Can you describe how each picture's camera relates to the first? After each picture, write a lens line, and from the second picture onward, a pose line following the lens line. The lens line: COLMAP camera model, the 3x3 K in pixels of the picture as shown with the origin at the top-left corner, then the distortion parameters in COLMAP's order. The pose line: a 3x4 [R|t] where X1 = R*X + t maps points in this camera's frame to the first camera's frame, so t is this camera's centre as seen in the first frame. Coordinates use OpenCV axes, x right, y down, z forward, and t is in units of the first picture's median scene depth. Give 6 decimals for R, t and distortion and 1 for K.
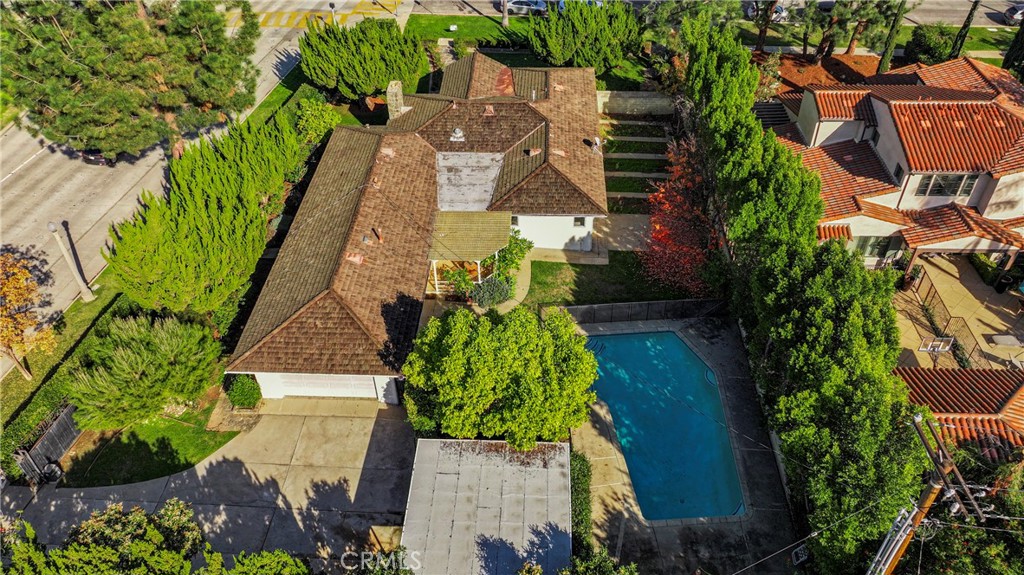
lens RADIAL K [[744.0, 0, 516.4], [0, 744.0, 306.4], [0, 0, 1]] dist [0.007543, 0.003381]
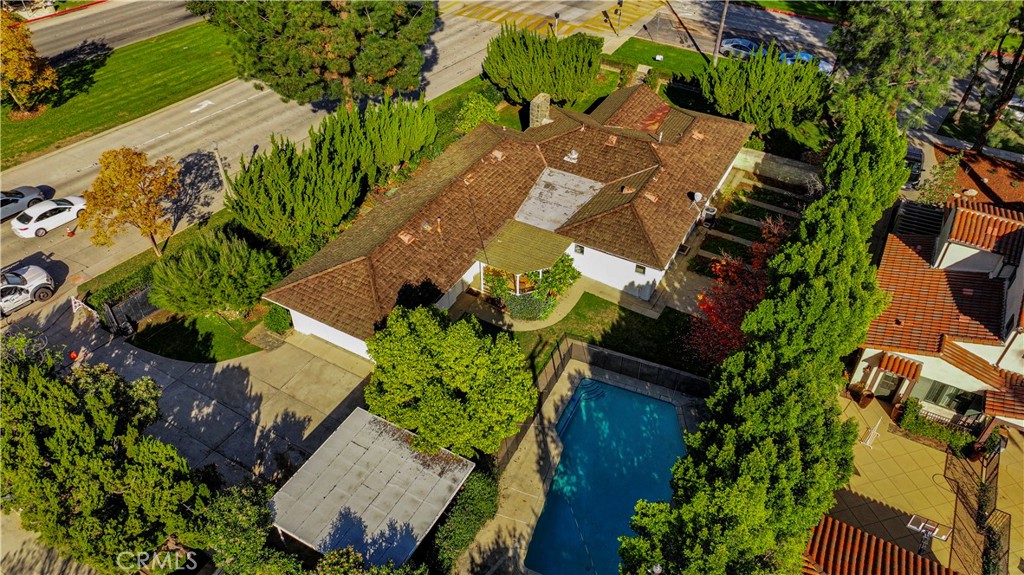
lens RADIAL K [[707.7, 0, 509.4], [0, 707.7, 305.4], [0, 0, 1]] dist [0.007640, 0.002038]
pose [[0.889705, 0.314338, -0.331085, 0.261161], [-0.314504, 0.947685, 0.054601, -0.065359], [0.330928, 0.055549, 0.942020, 0.056779]]
